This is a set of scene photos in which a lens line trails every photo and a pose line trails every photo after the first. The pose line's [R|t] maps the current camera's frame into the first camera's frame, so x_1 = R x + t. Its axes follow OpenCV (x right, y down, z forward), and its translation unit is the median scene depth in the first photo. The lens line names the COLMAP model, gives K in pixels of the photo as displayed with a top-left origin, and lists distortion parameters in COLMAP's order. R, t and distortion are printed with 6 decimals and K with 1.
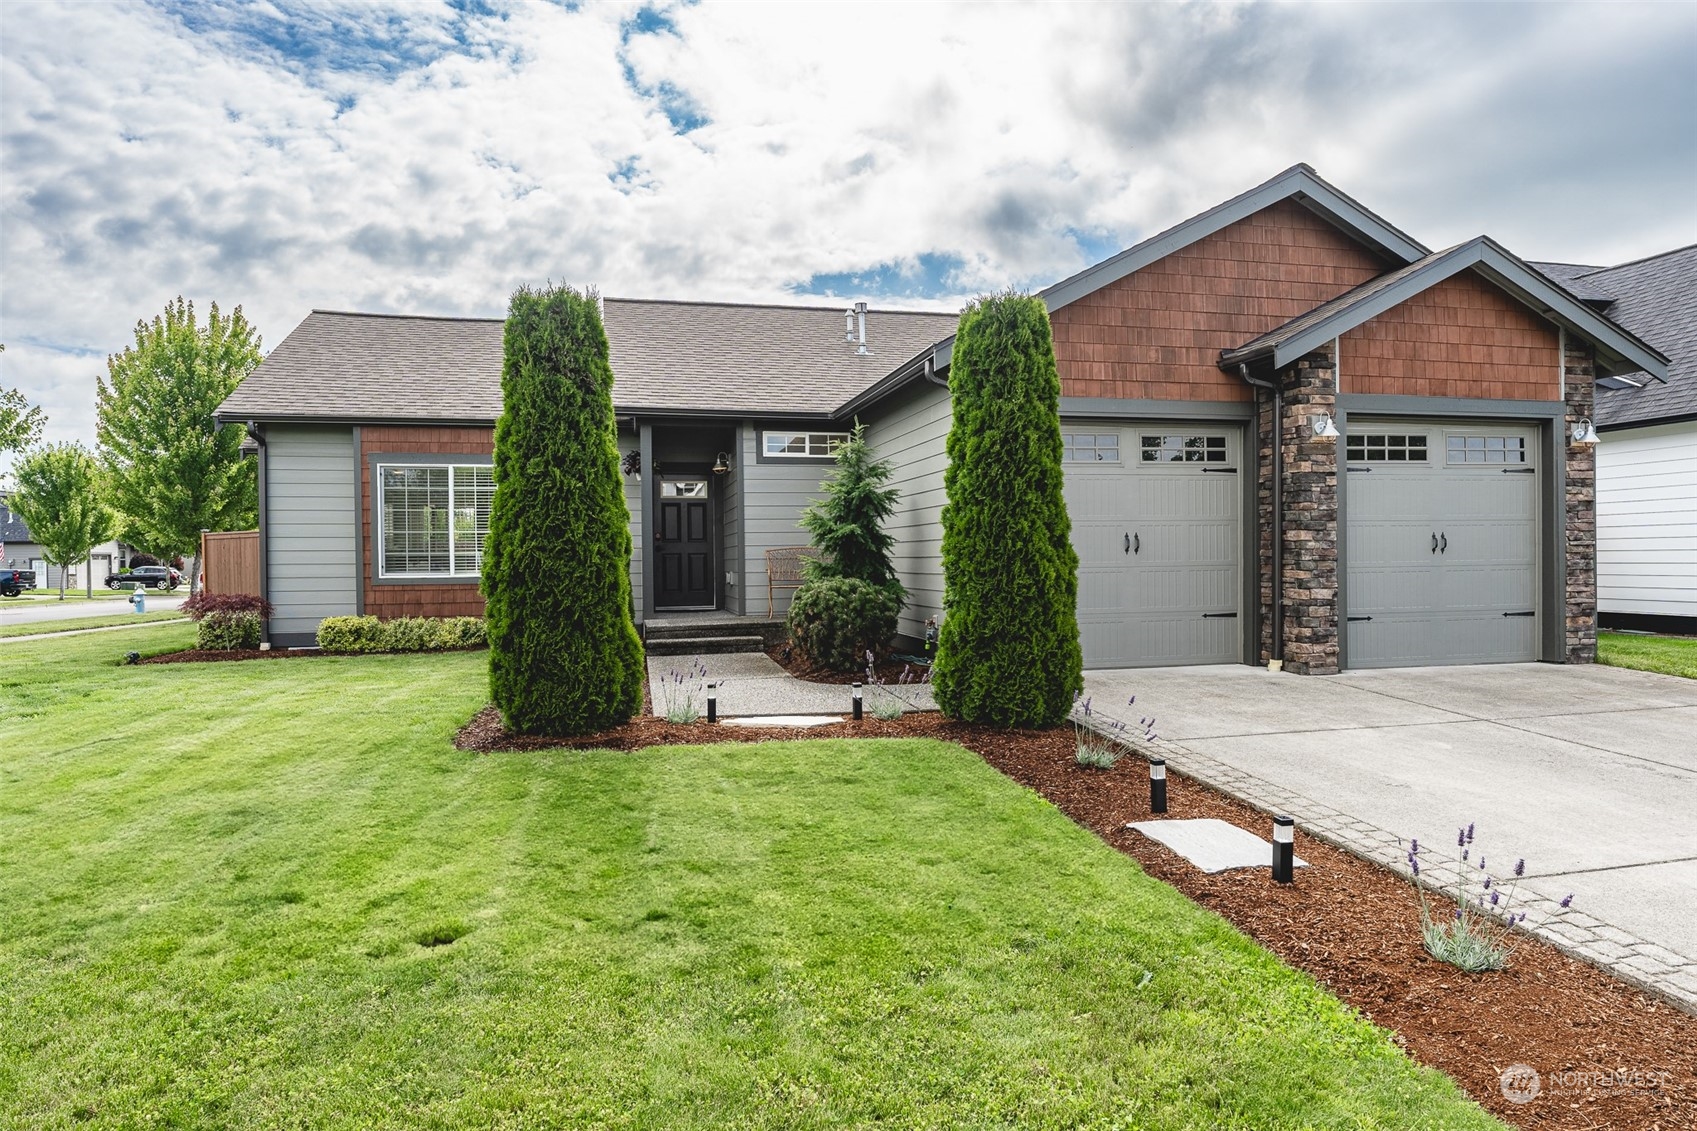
lens RADIAL K [[1078.0, 0, 848.5], [0, 1078.0, 565.5], [0, 0, 1]] dist [-0.002435, -0.000490]
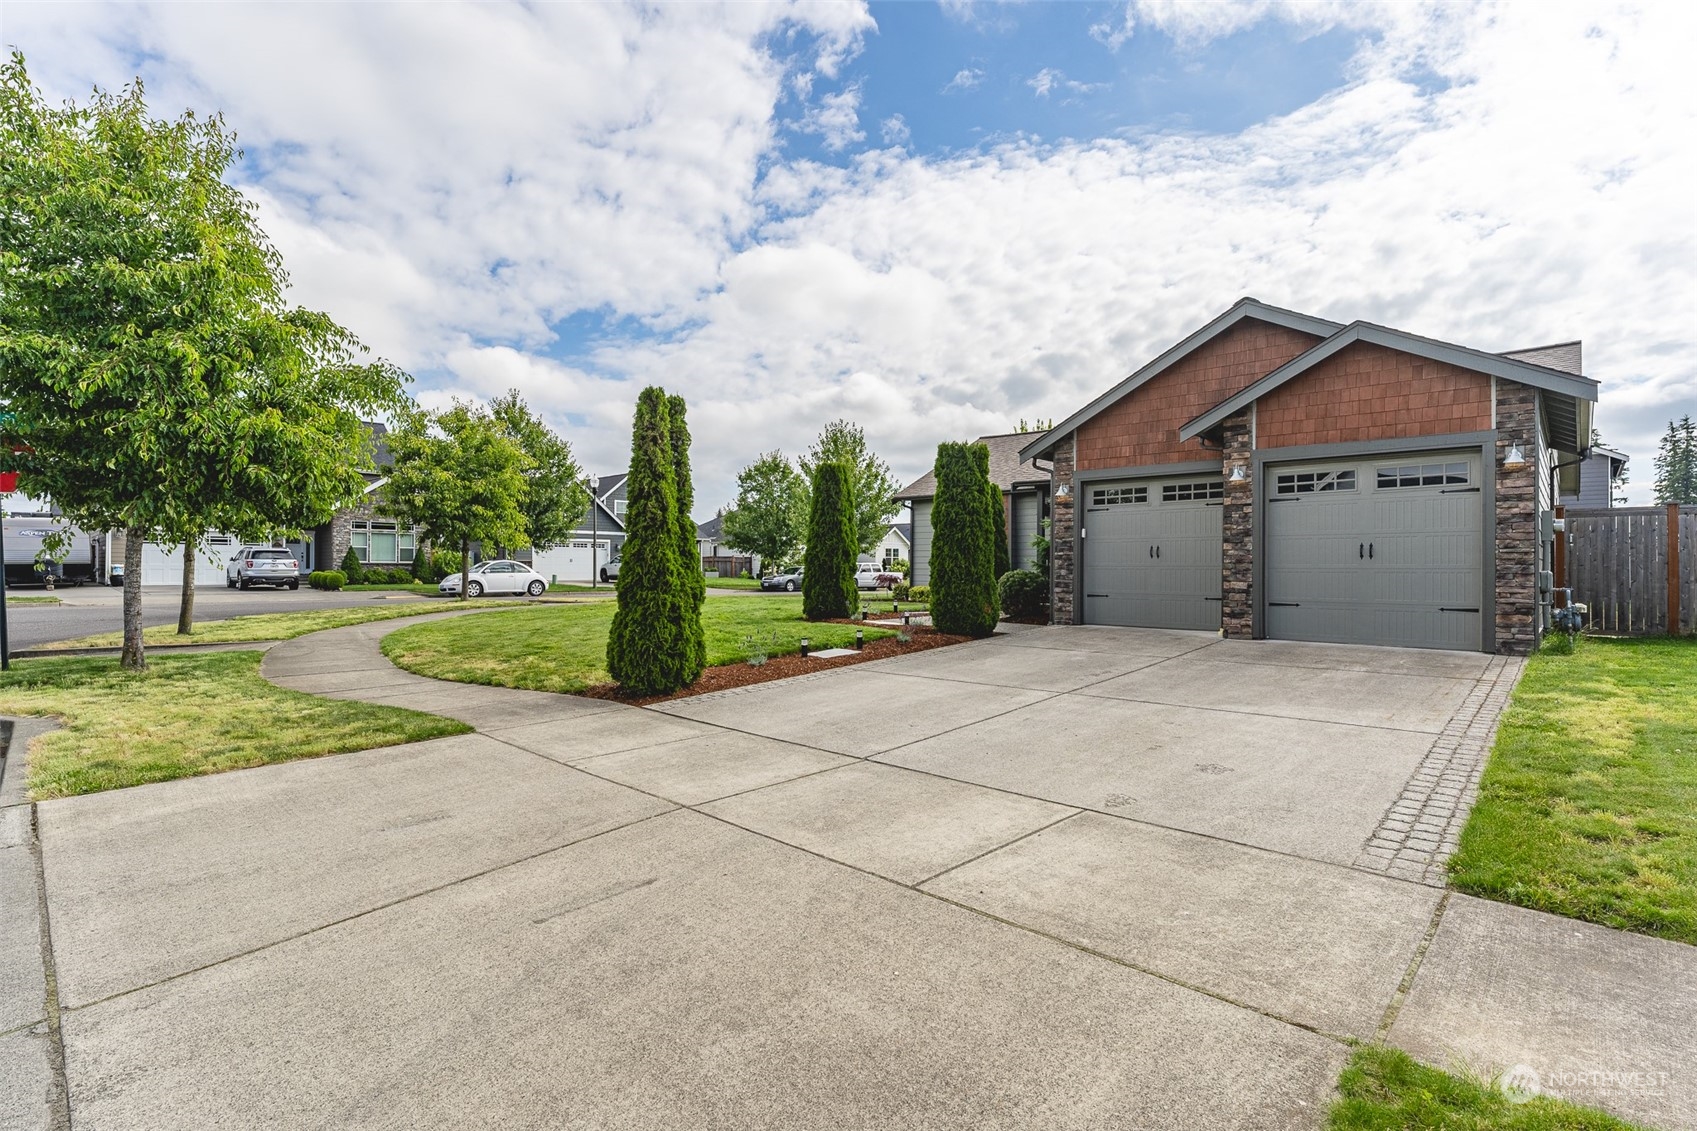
lens RADIAL K [[769.3, 0, 848.5], [0, 769.3, 565.5], [0, 0, 1]] dist [0.000138, 0.000022]
pose [[0.567129, 0.011883, -0.823543, 0.979168], [-0.017354, 0.999846, 0.002477, 0.005492], [0.823446, 0.012887, 0.567248, -0.051278]]
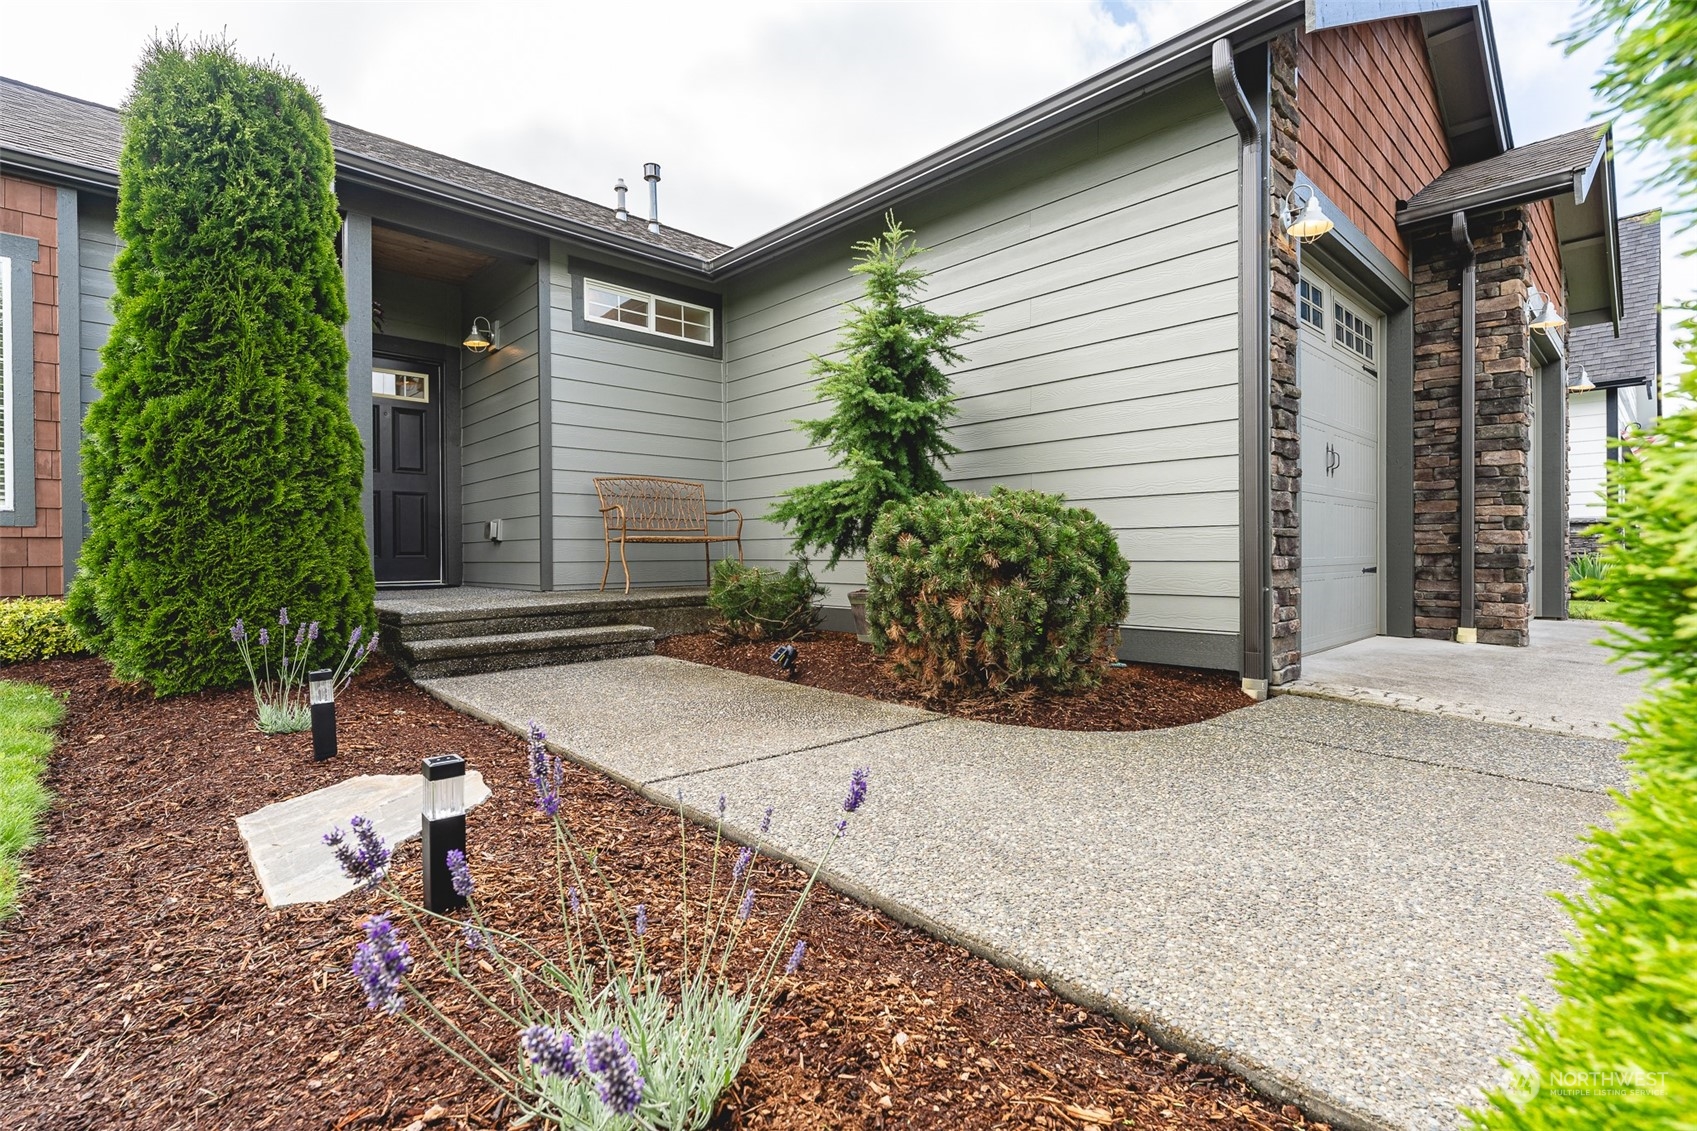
lens RADIAL K [[794.9, 0, 848.5], [0, 794.9, 565.5], [0, 0, 1]] dist [-0.000375, -0.000079]
pose [[0.855973, 0.000251, 0.517020, -0.232664], [0.000343, 0.999999, -0.001054, 0.043049], [-0.517020, 0.001079, 0.855973, 0.716358]]
